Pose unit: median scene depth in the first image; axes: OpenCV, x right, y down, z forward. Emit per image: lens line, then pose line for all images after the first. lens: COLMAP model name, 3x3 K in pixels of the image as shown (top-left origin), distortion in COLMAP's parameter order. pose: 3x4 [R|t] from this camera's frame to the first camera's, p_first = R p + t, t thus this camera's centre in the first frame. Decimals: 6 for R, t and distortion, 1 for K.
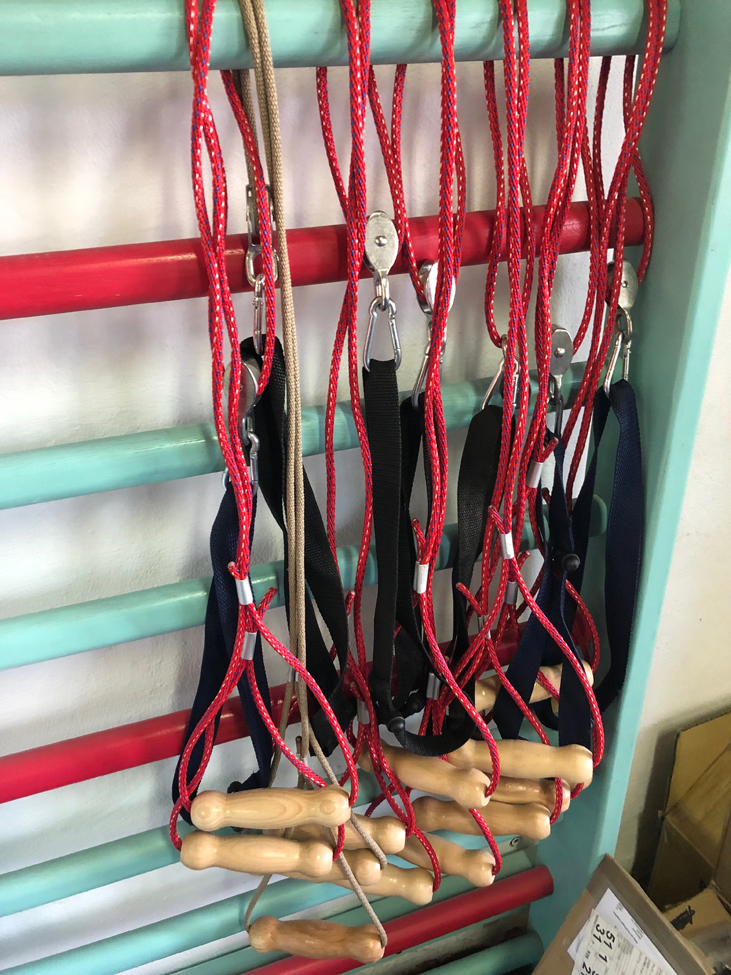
lens RADIAL K [[741.6, 0, 365.5], [0, 741.6, 487.5], [0, 0, 1]] dist [0.039054, -0.088890]
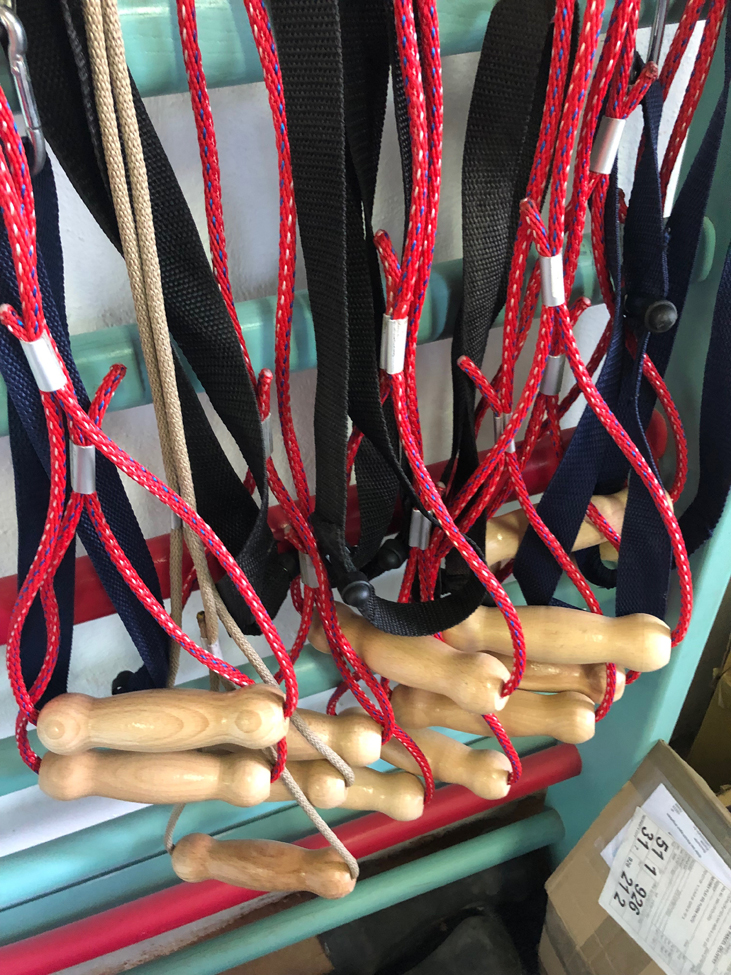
lens RADIAL K [[741.6, 0, 365.5], [0, 741.6, 487.5], [0, 0, 1]] dist [0.039054, -0.088890]
pose [[0.999761, -0.017210, -0.013484, 0.054623], [0.019784, 0.974626, 0.222962, 0.093567], [0.009304, -0.223175, 0.974734, 0.402790]]
